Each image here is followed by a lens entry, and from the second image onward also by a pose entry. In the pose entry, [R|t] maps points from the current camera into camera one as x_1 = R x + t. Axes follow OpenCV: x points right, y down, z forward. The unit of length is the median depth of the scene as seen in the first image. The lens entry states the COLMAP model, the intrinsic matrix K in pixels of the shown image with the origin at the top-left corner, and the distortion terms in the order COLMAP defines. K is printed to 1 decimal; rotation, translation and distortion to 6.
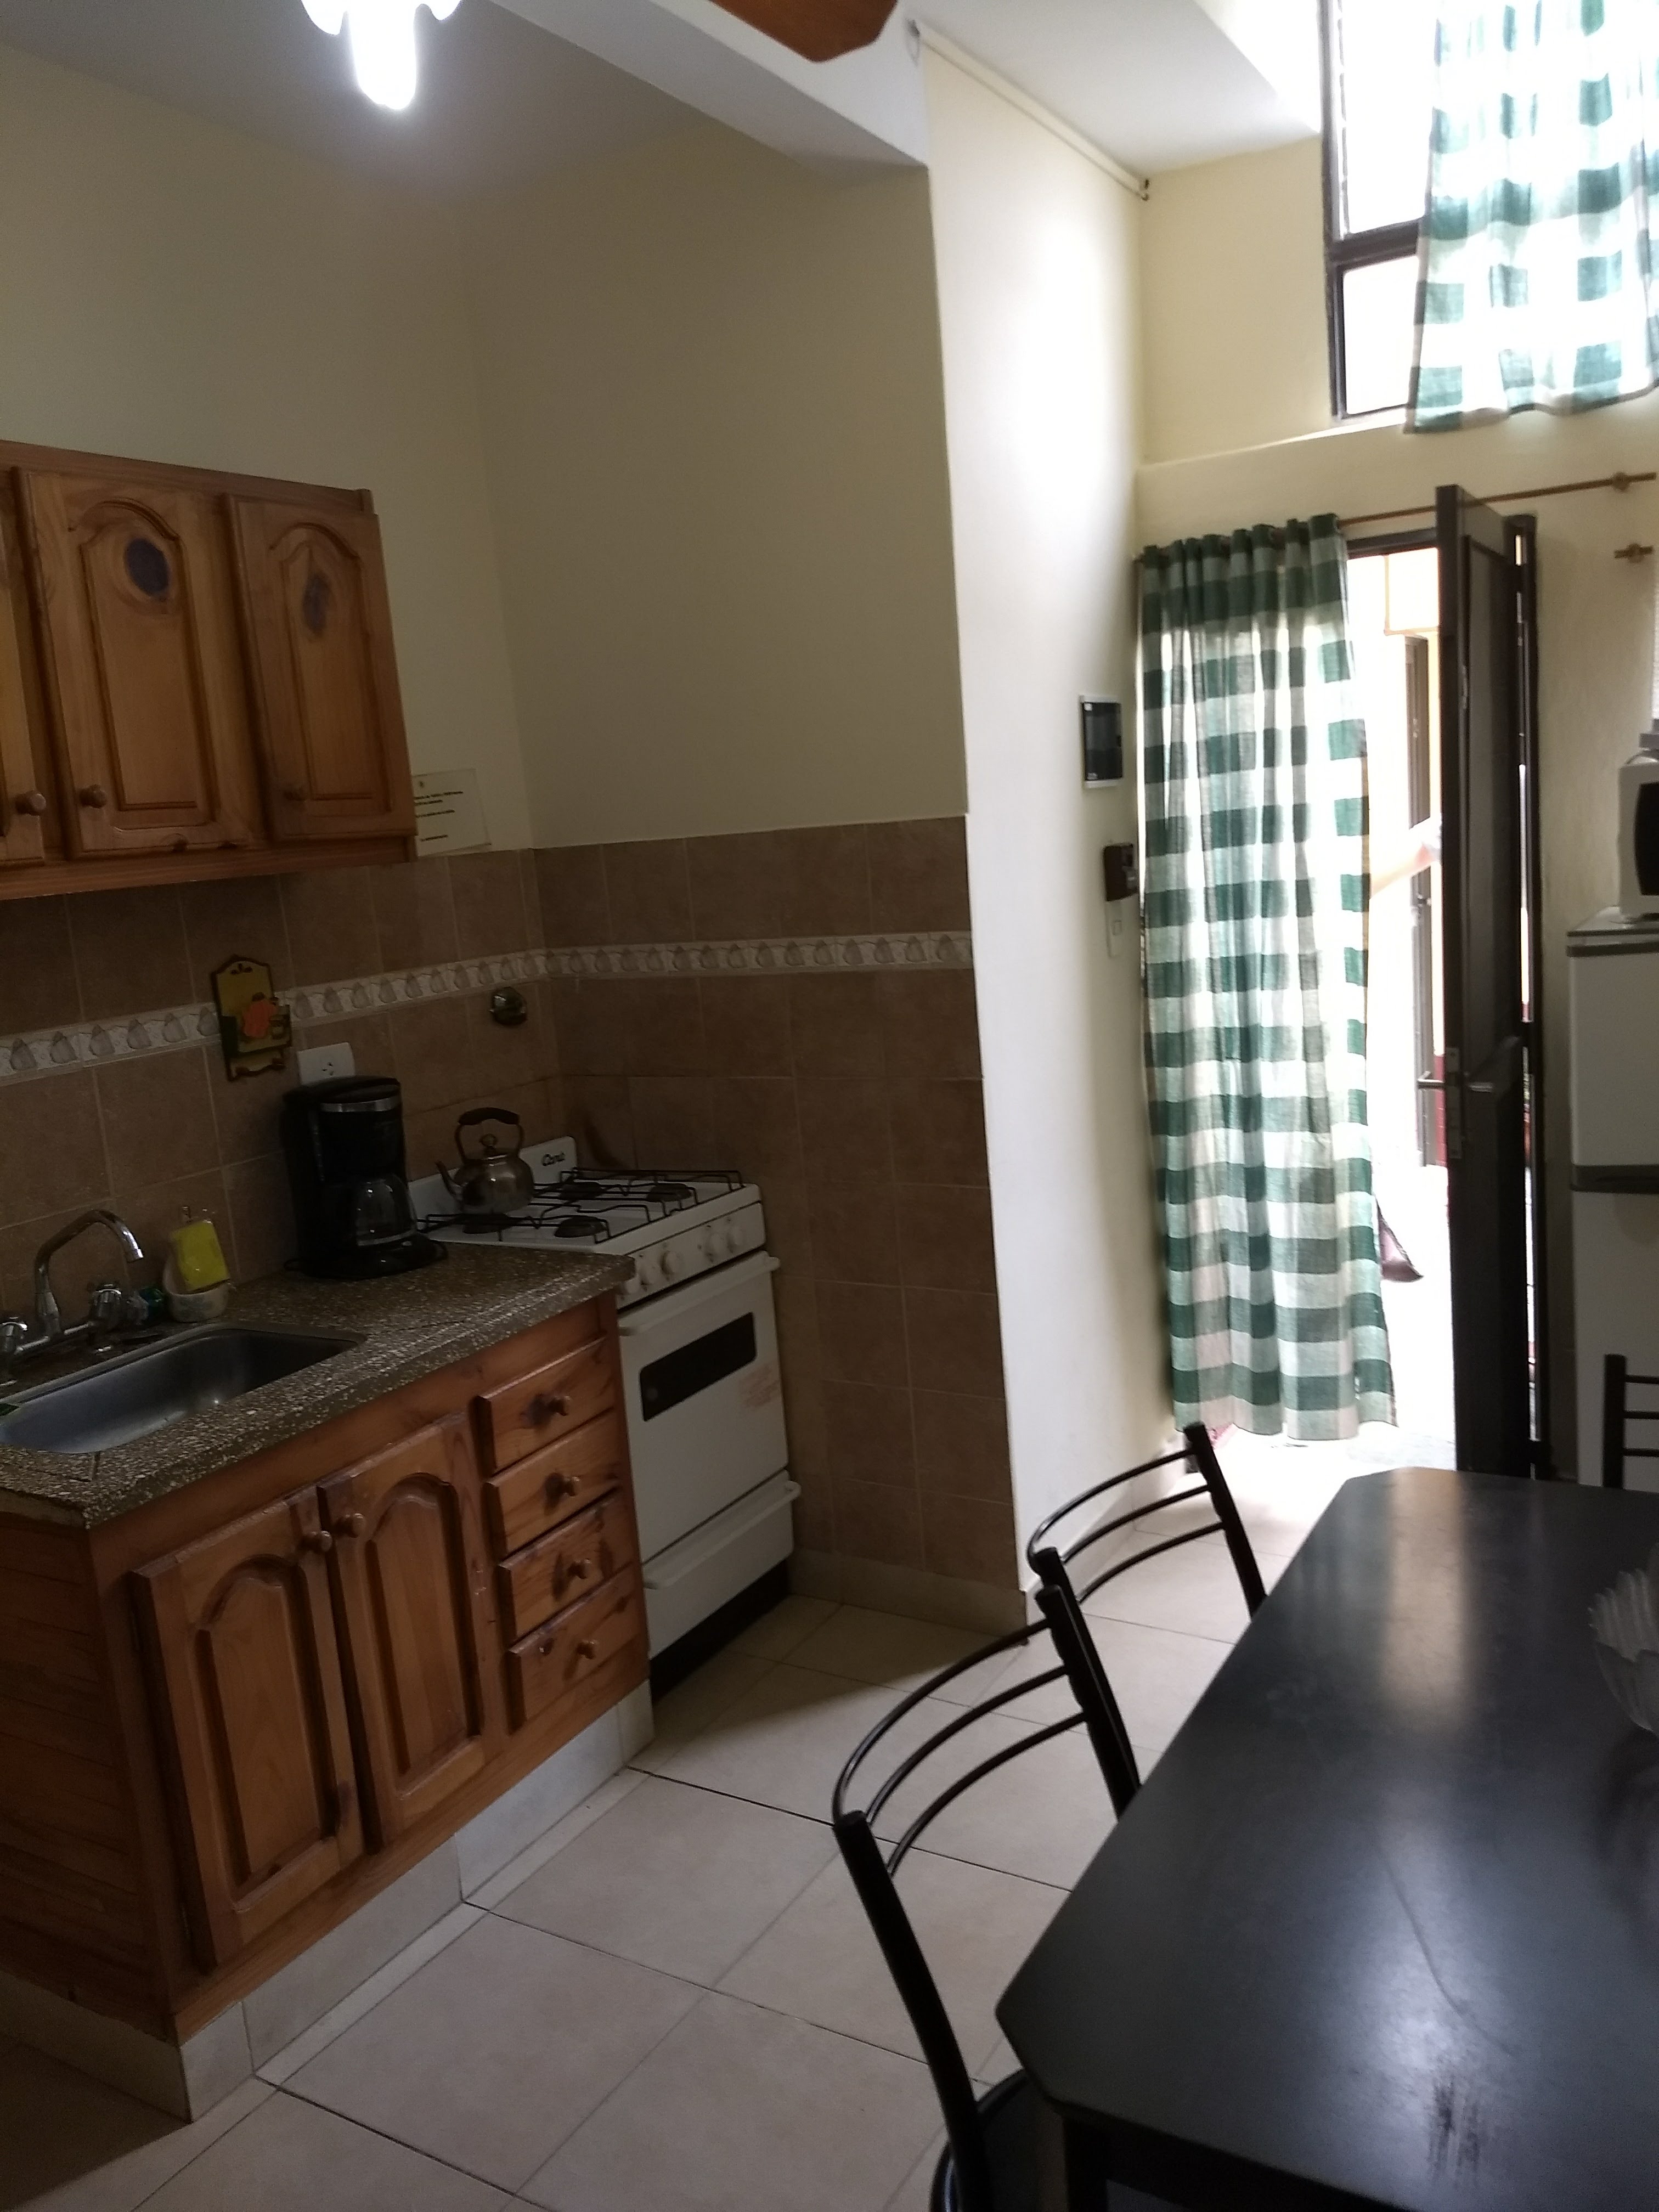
lens RADIAL K [[1685.8, 0, 845.3], [0, 1685.8, 1103.4], [0, 0, 1]] dist [0.289187, -0.586224]
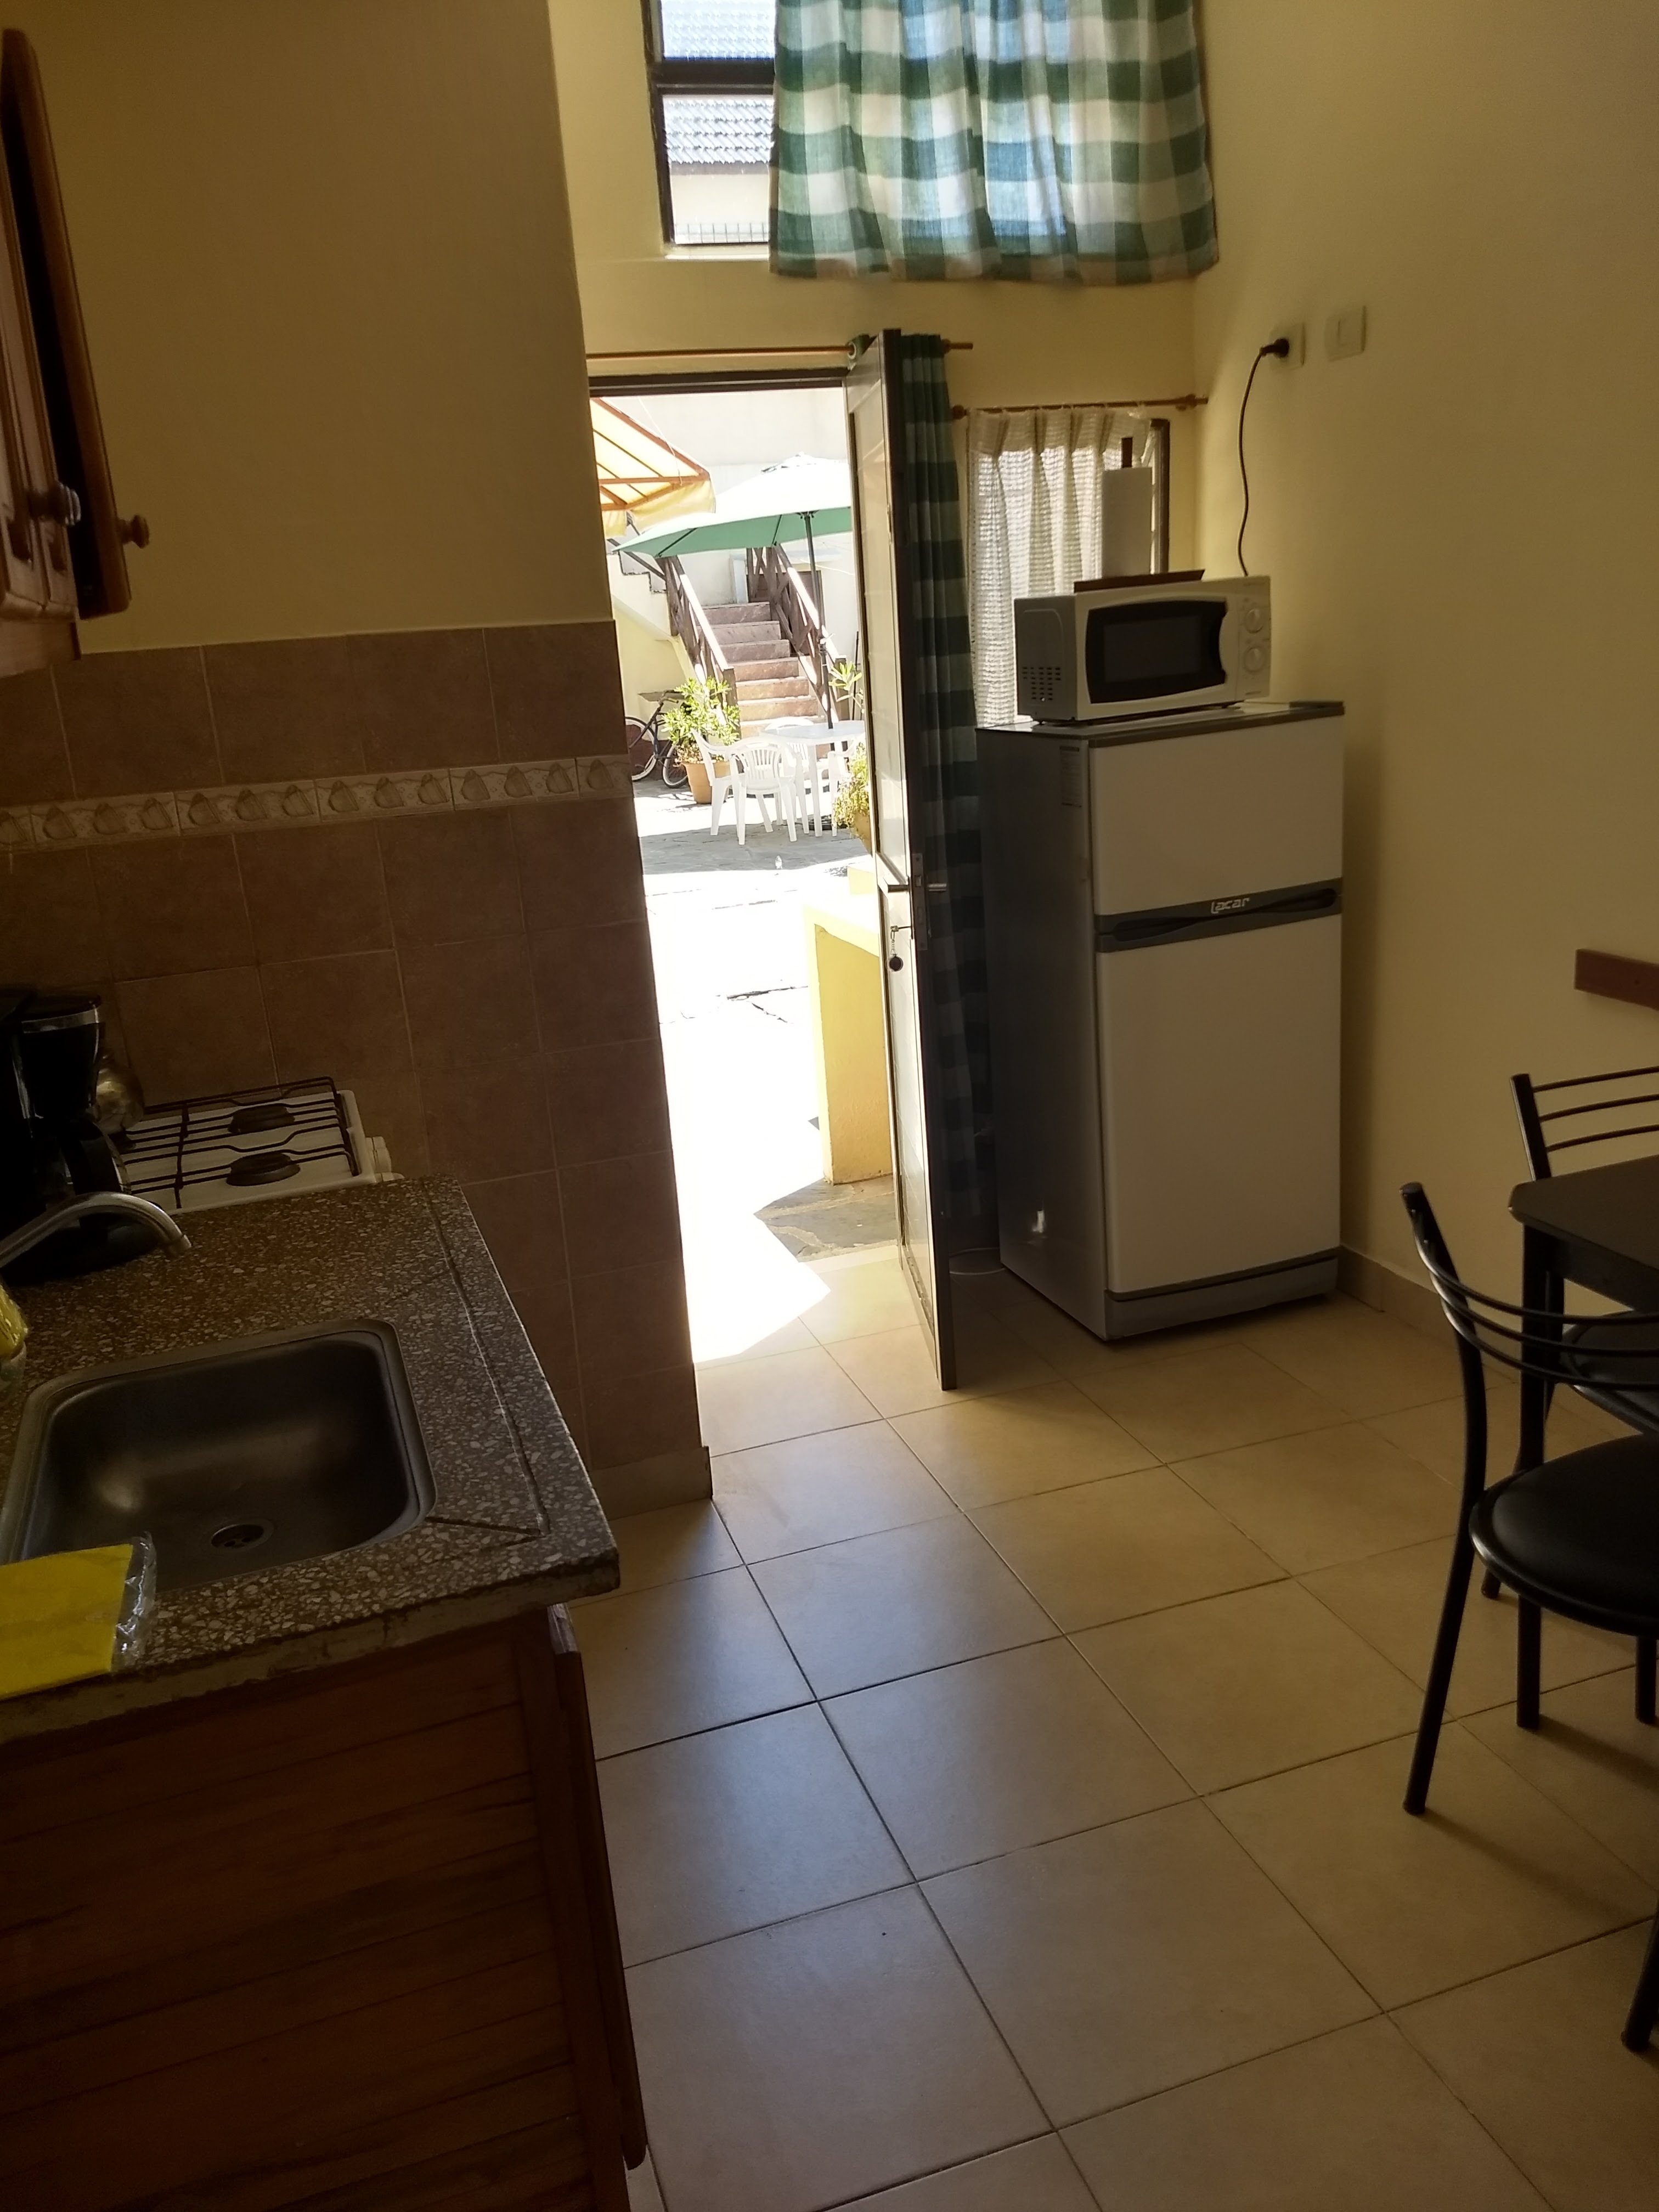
lens RADIAL K [[1685.8, 0, 845.3], [0, 1685.8, 1103.4], [0, 0, 1]] dist [0.289187, -0.586224]
pose [[0.646080, -0.180398, 0.741645, -0.525234], [0.143864, 0.983034, 0.113787, -0.004896], [-0.749589, 0.033180, 0.661071, 0.293065]]
